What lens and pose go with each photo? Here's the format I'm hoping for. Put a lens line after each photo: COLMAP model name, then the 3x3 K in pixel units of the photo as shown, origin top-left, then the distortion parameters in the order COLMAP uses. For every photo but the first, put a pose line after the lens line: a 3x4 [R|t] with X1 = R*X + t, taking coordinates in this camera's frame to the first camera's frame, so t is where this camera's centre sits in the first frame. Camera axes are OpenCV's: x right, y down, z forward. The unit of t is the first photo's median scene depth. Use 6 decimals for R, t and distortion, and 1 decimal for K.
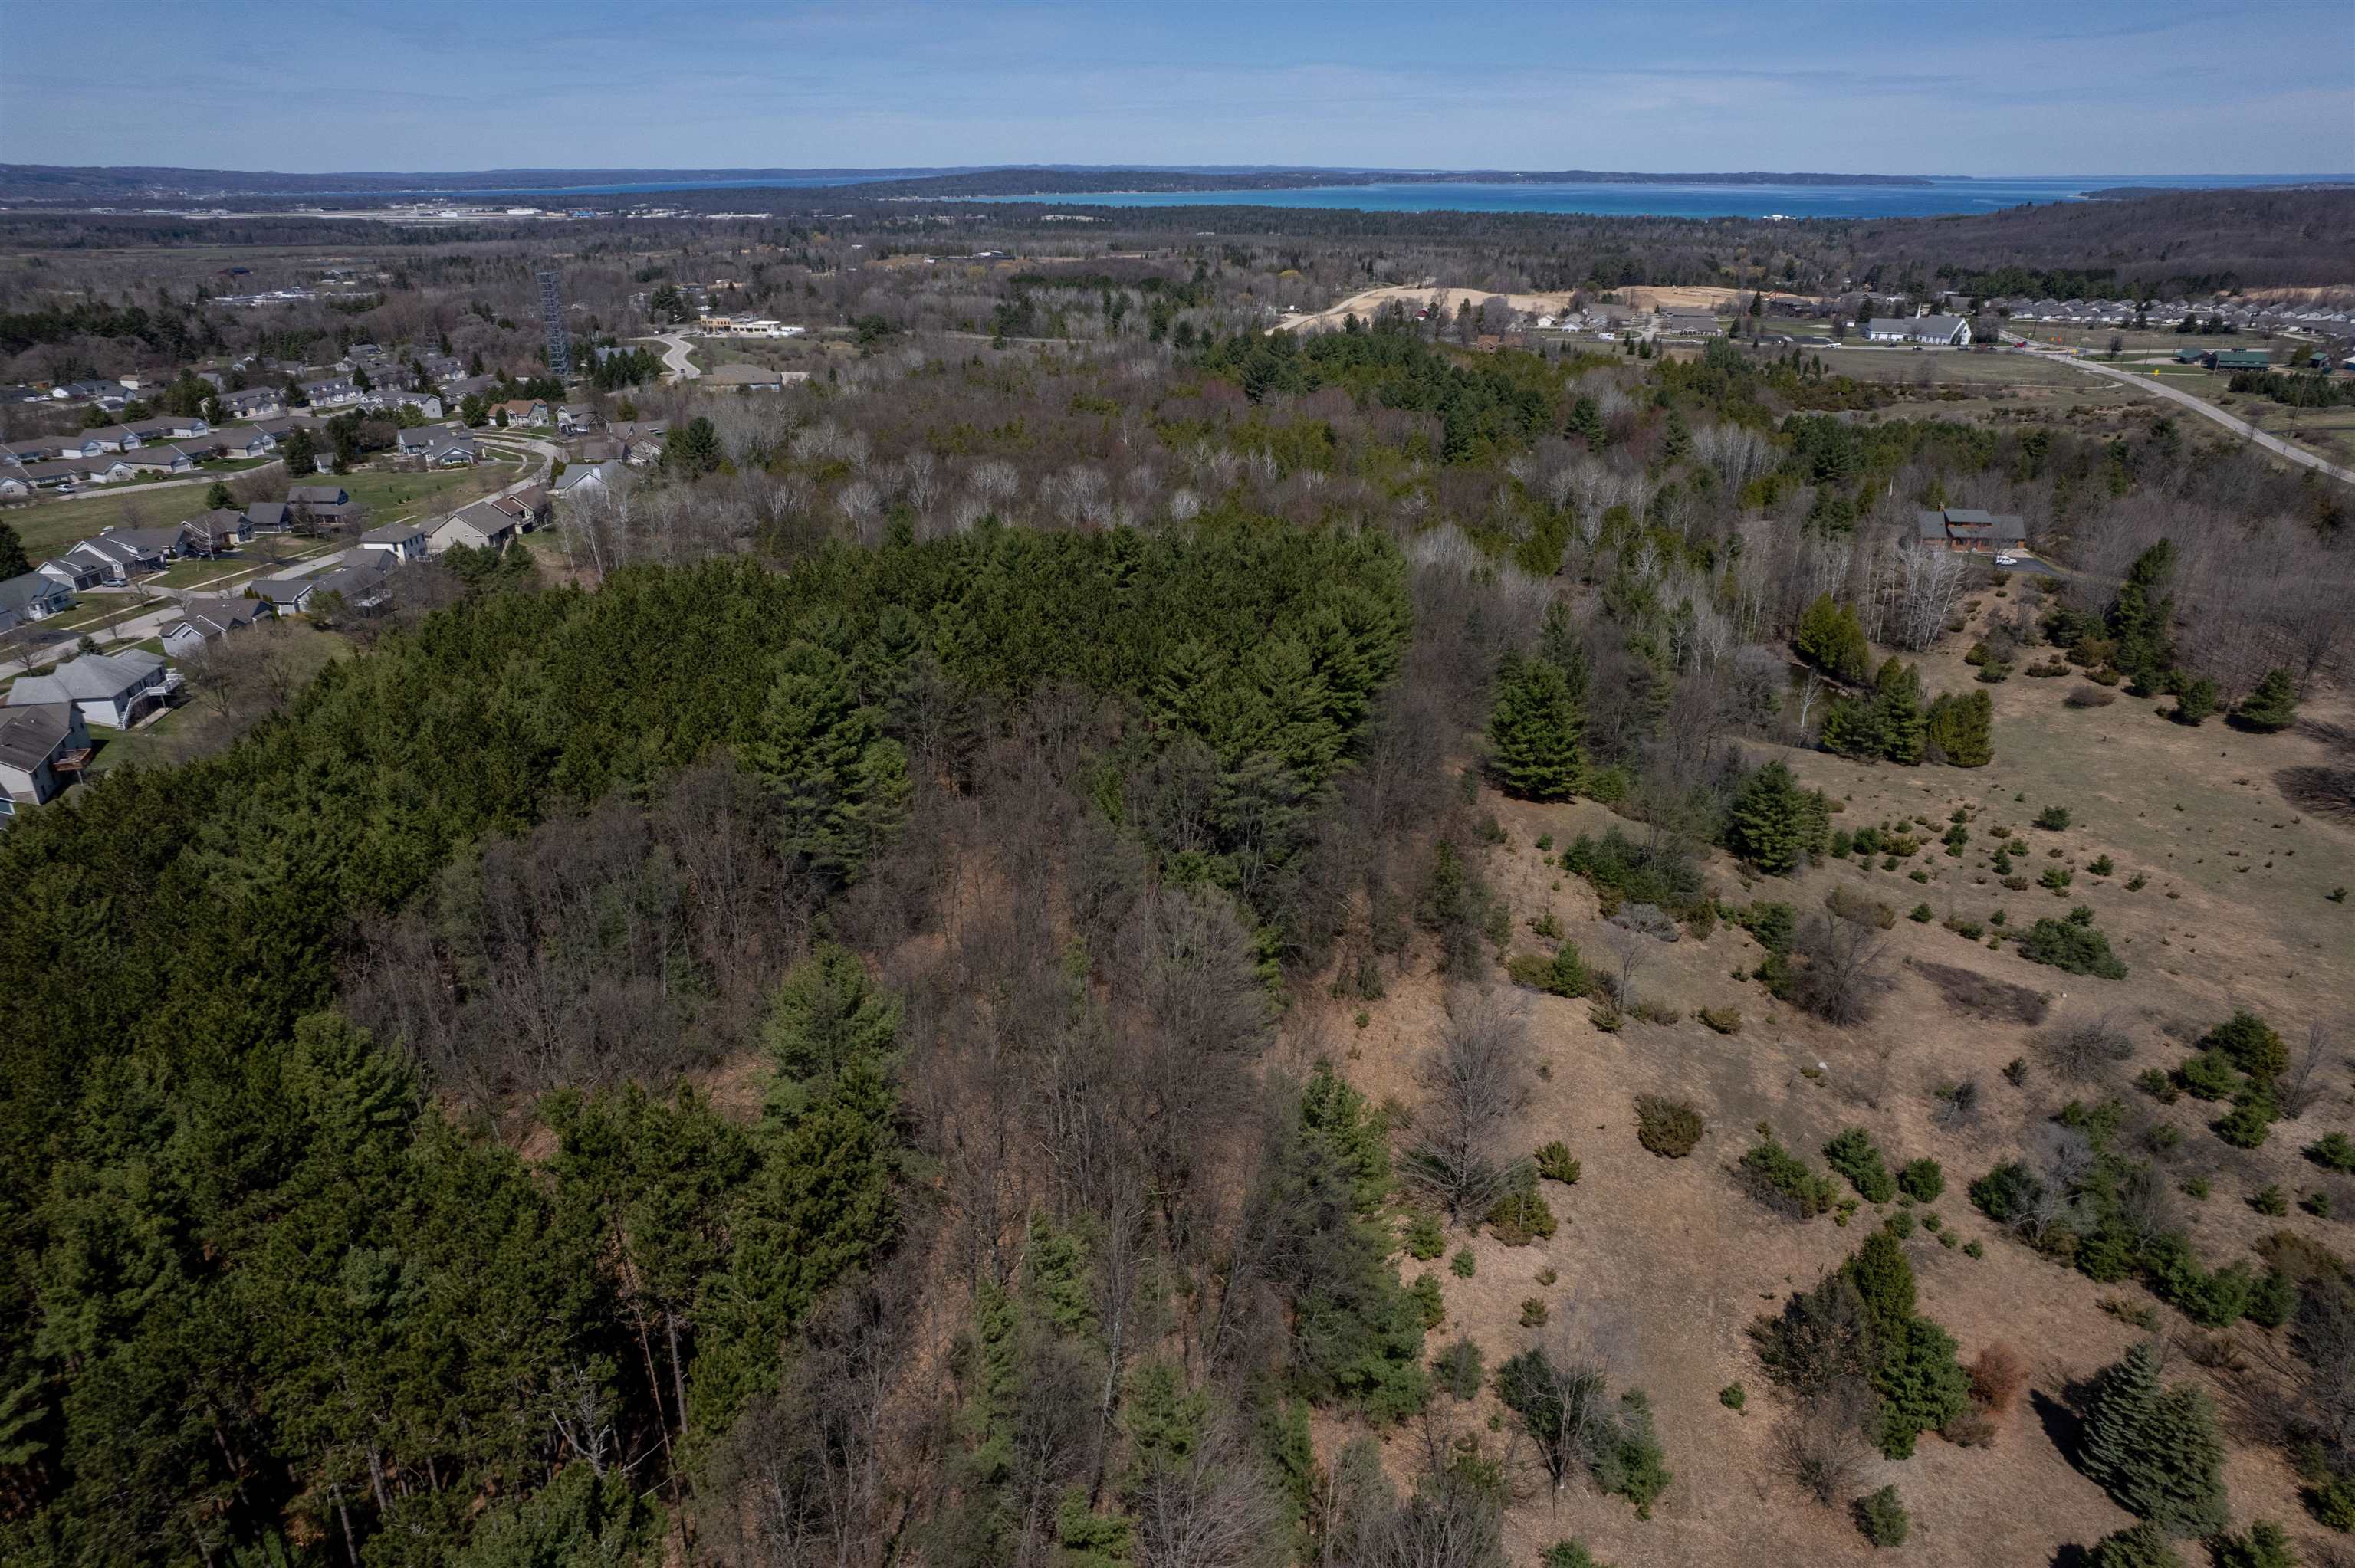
lens RADIAL K [[1514.8, 0, 1193.5], [0, 1514.8, 785.4], [0, 0, 1]] dist [-0.083720, 0.078767]
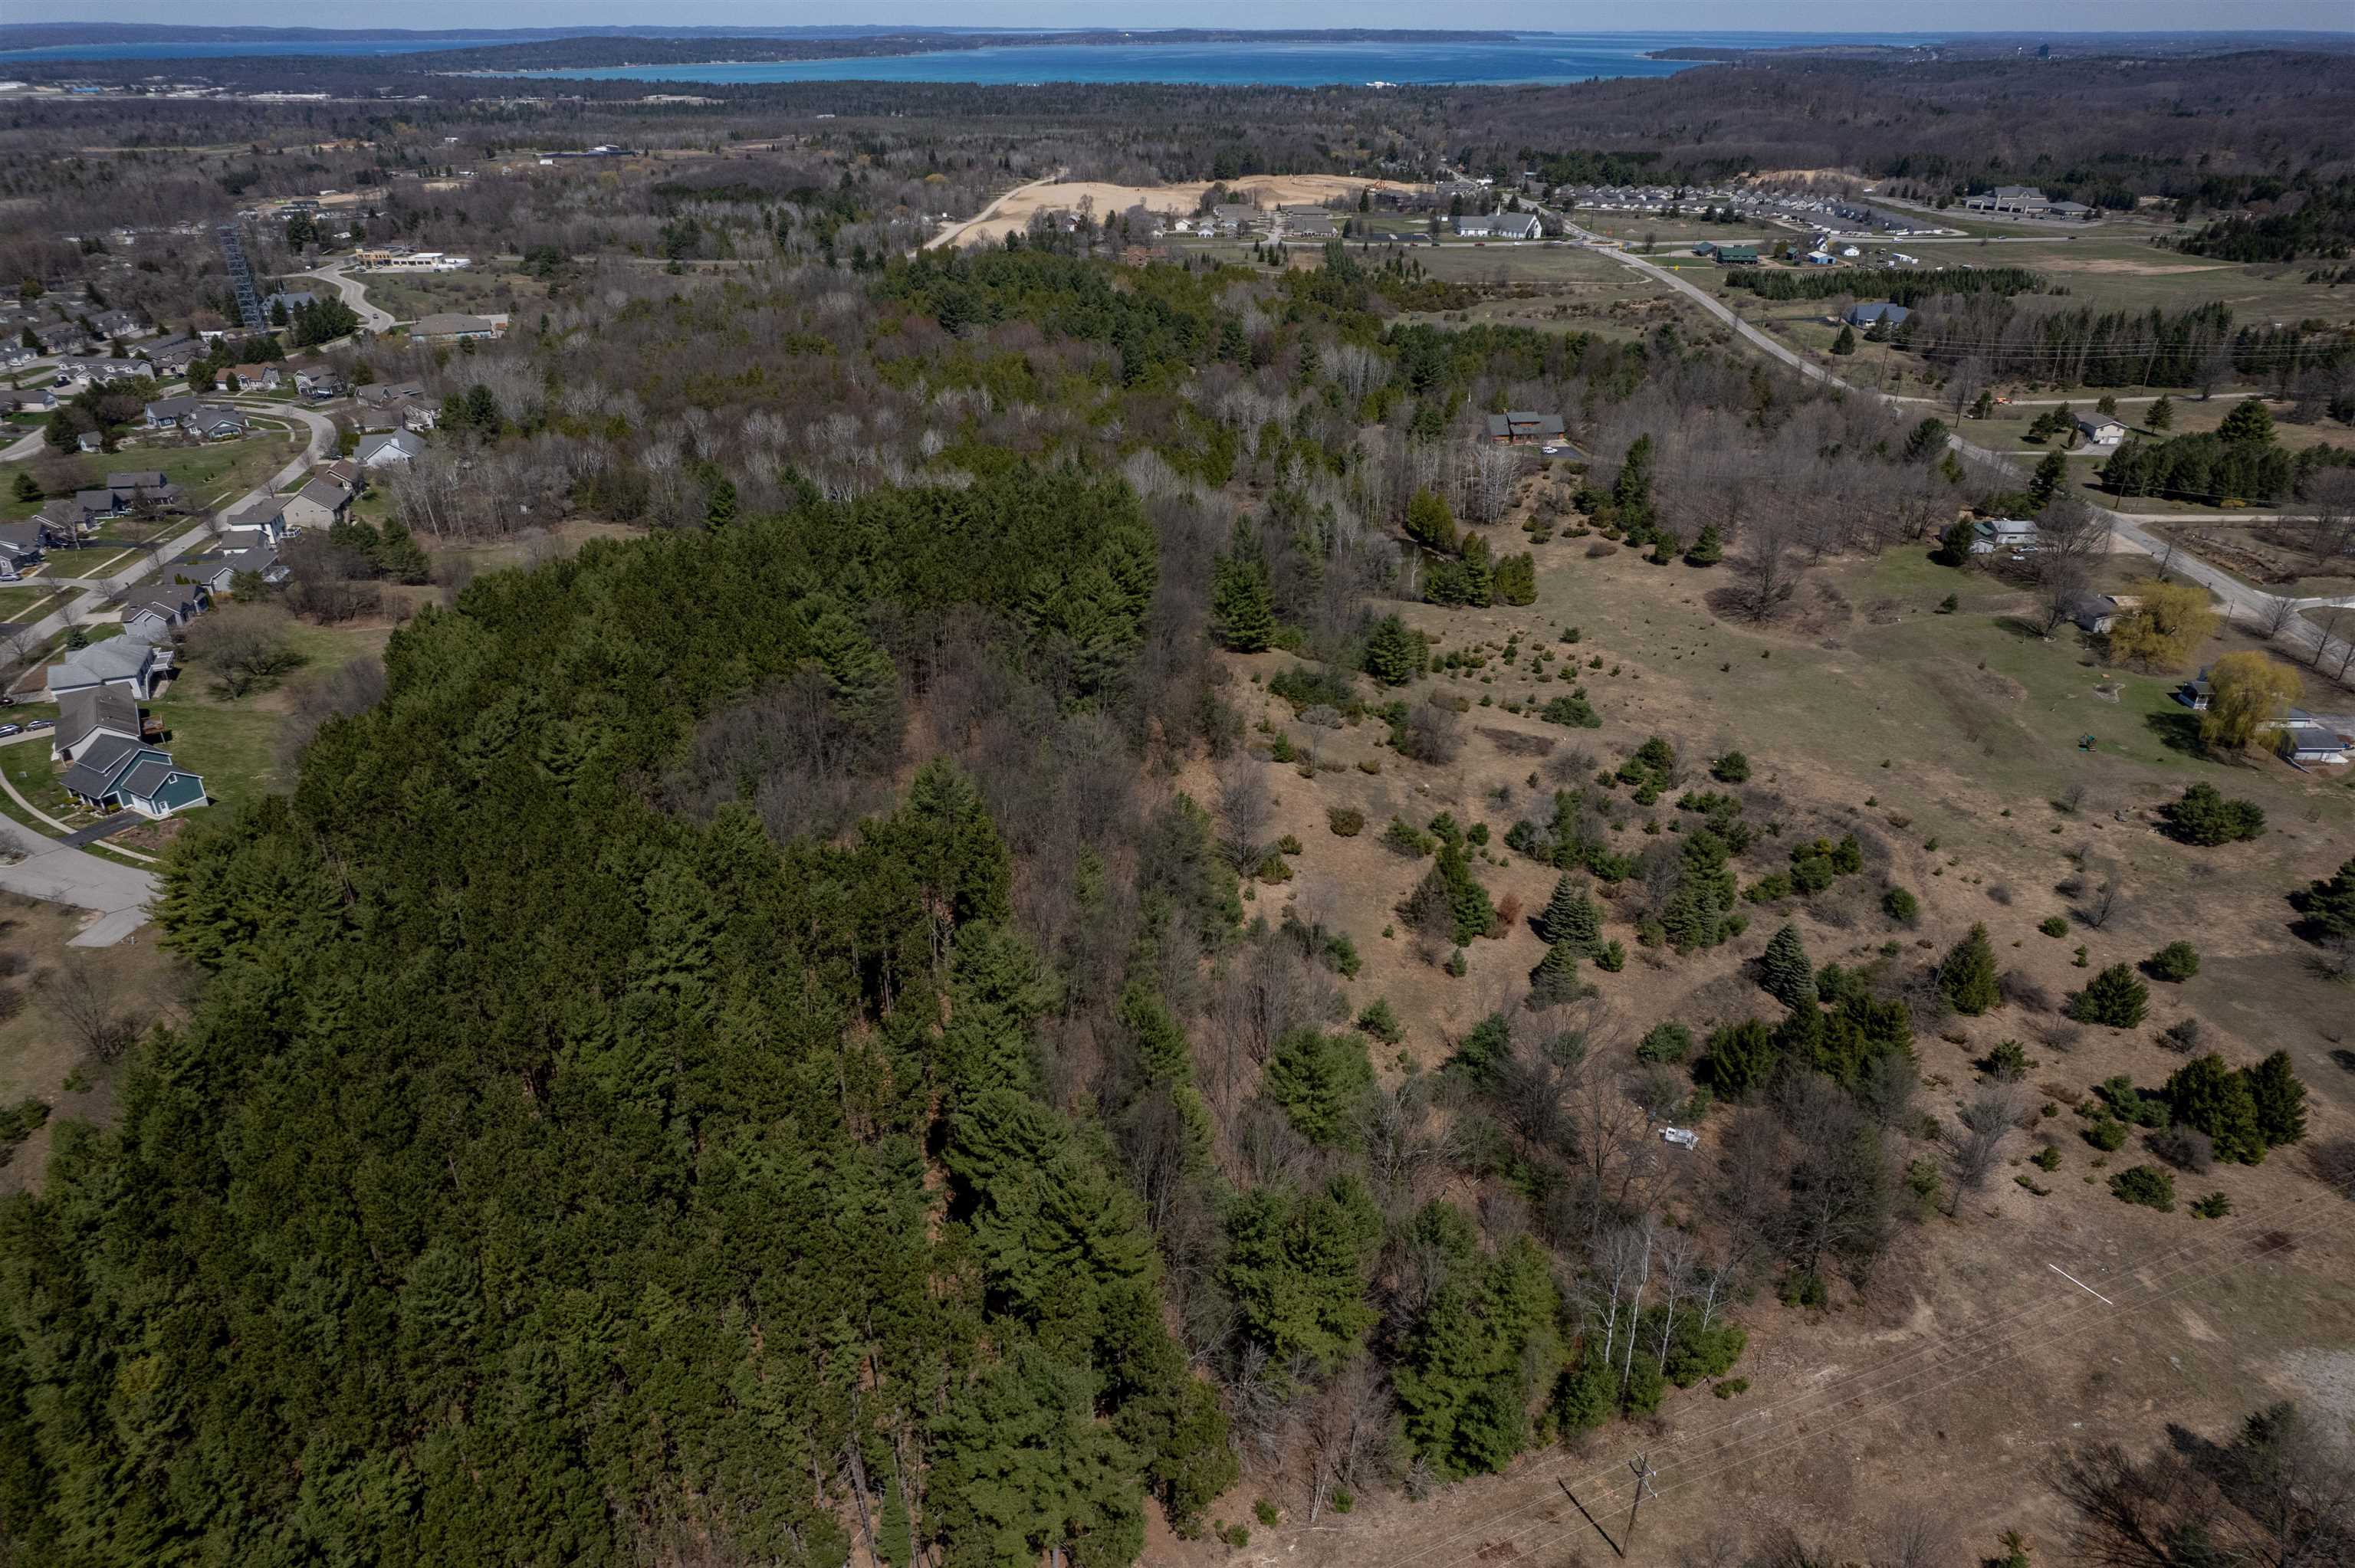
lens RADIAL K [[1514.8, 0, 1193.5], [0, 1514.8, 785.4], [0, 0, 1]] dist [-0.083720, 0.078767]
pose [[0.971500, -0.107569, 0.211227, -0.079151], [0.090088, 0.991792, 0.090732, -0.000162], [-0.219253, -0.069117, 0.973217, -0.239308]]
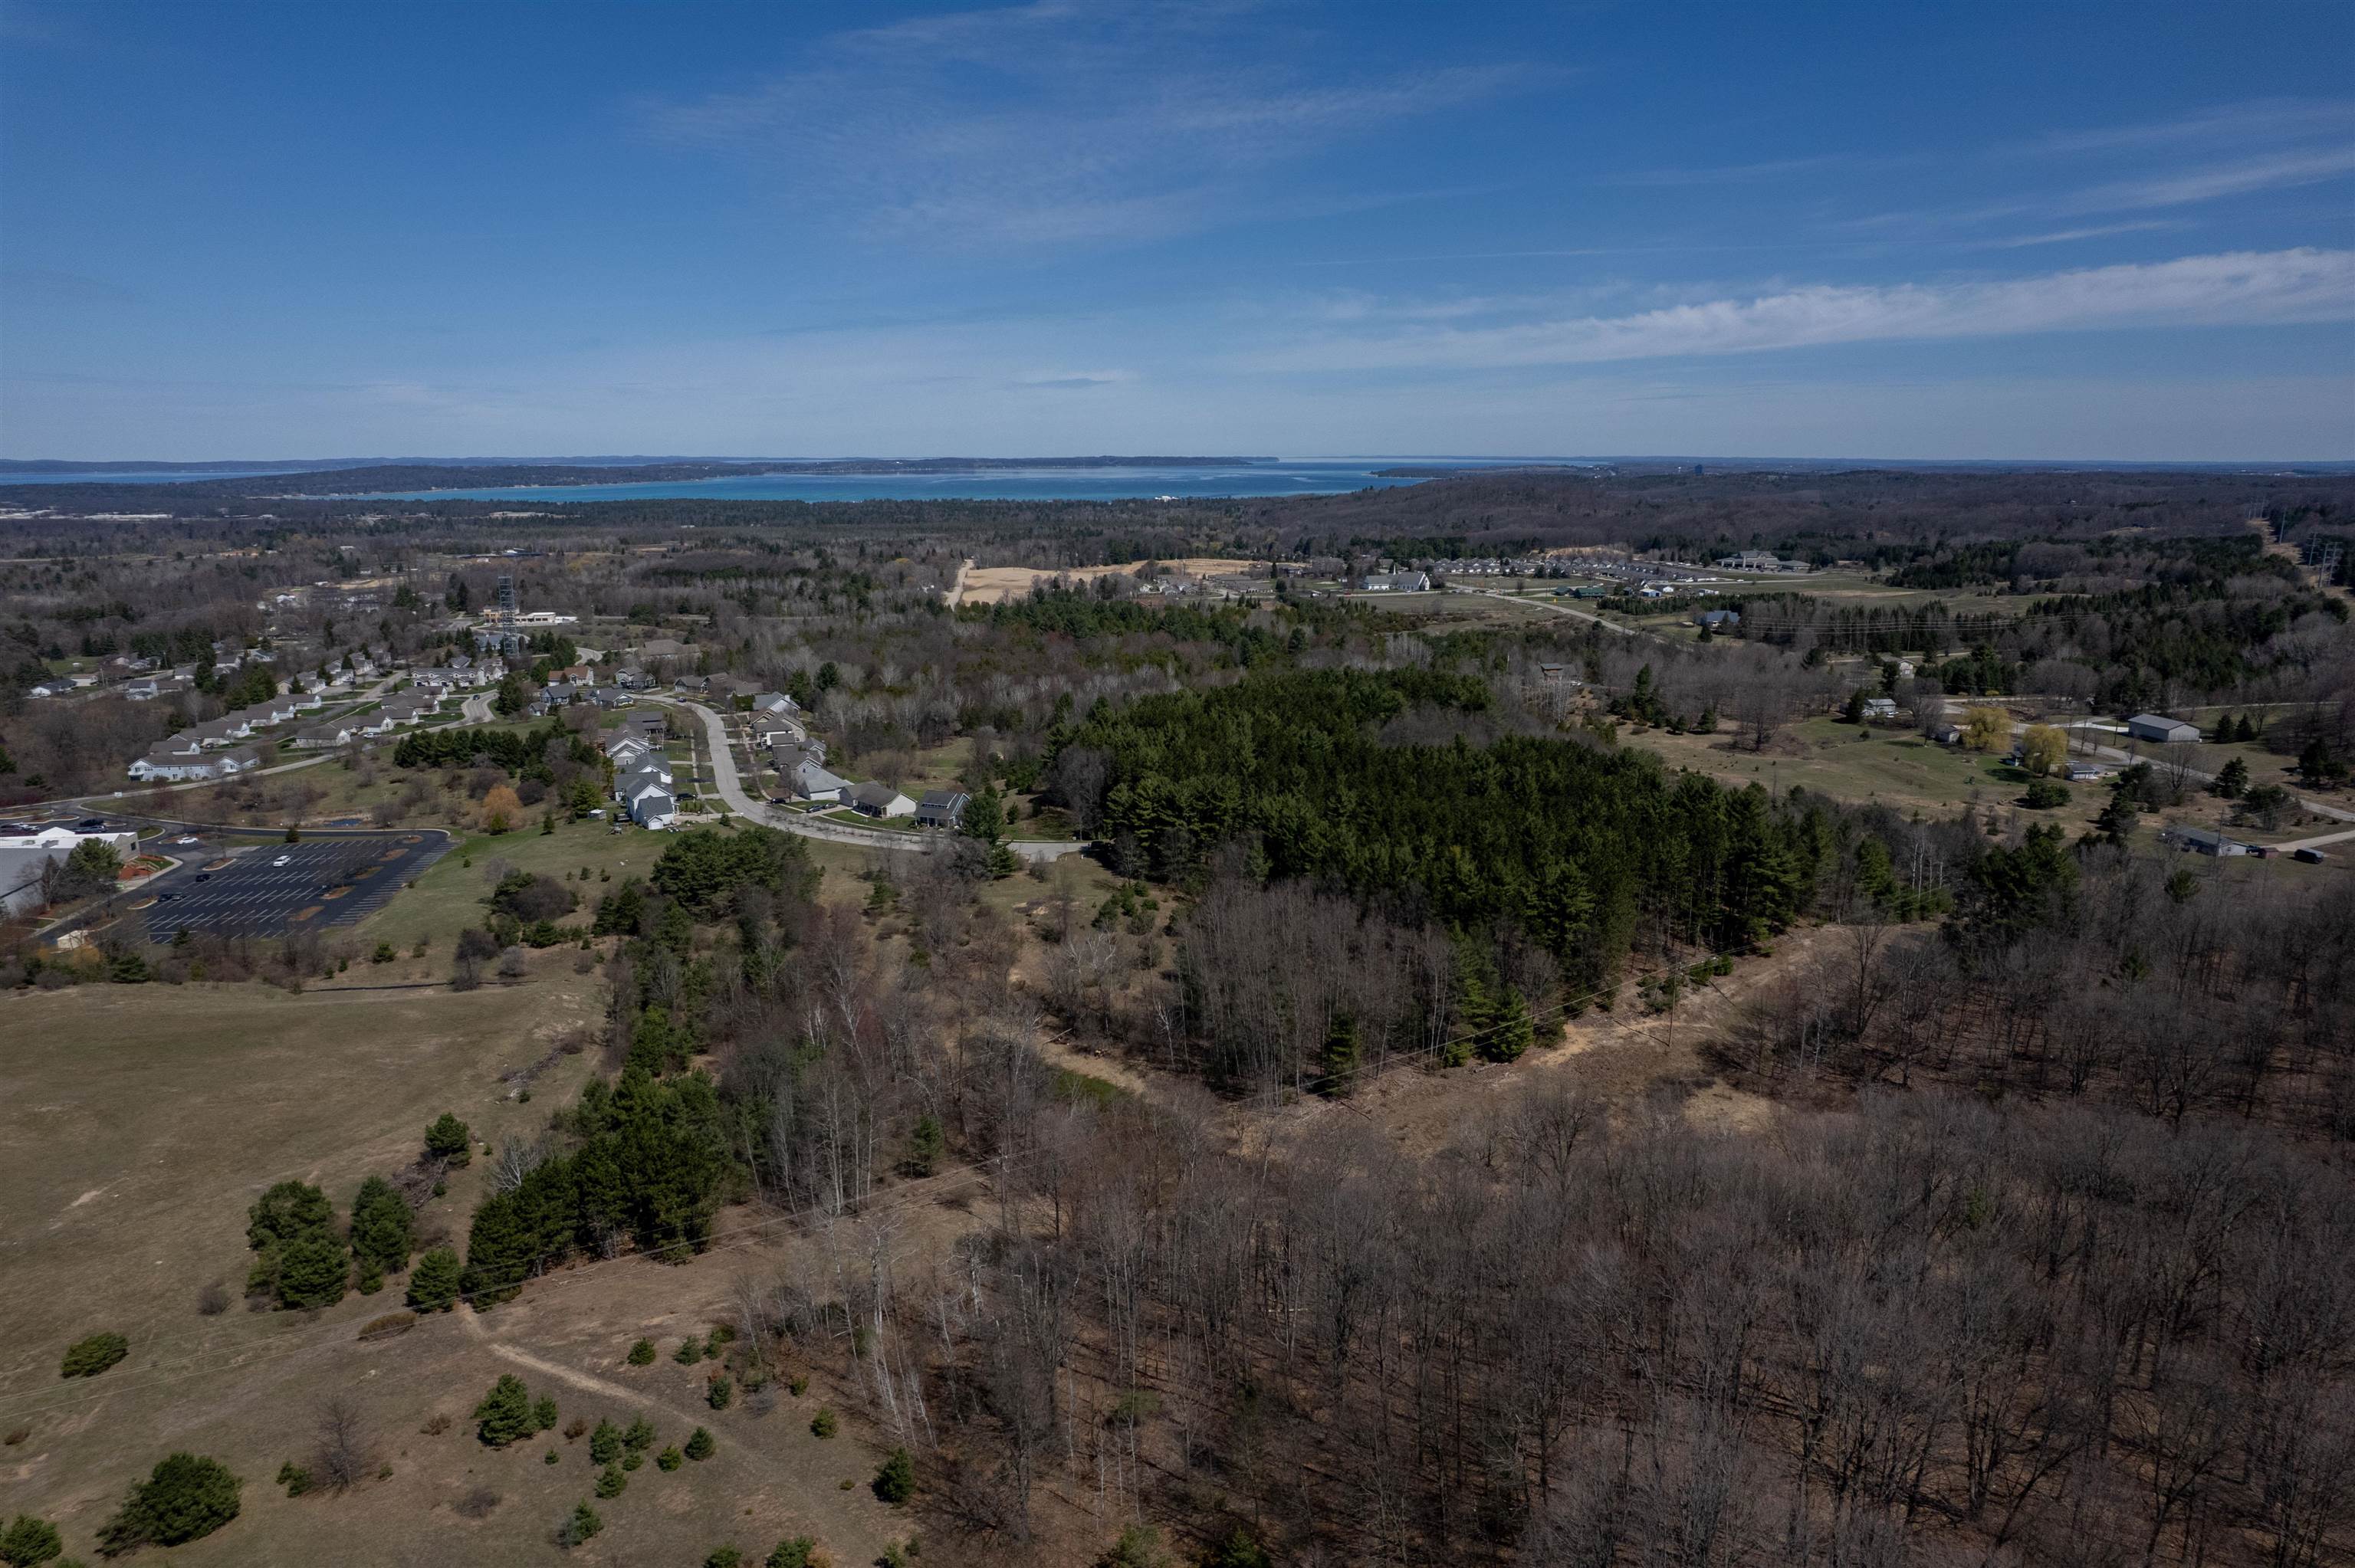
lens RADIAL K [[1514.8, 0, 1193.5], [0, 1514.8, 785.4], [0, 0, 1]] dist [-0.083720, 0.078767]
pose [[0.919696, -0.085168, 0.383283, -0.620911], [0.150579, 0.978056, -0.143985, 0.170512], [-0.362610, 0.190137, 0.912339, -0.571019]]
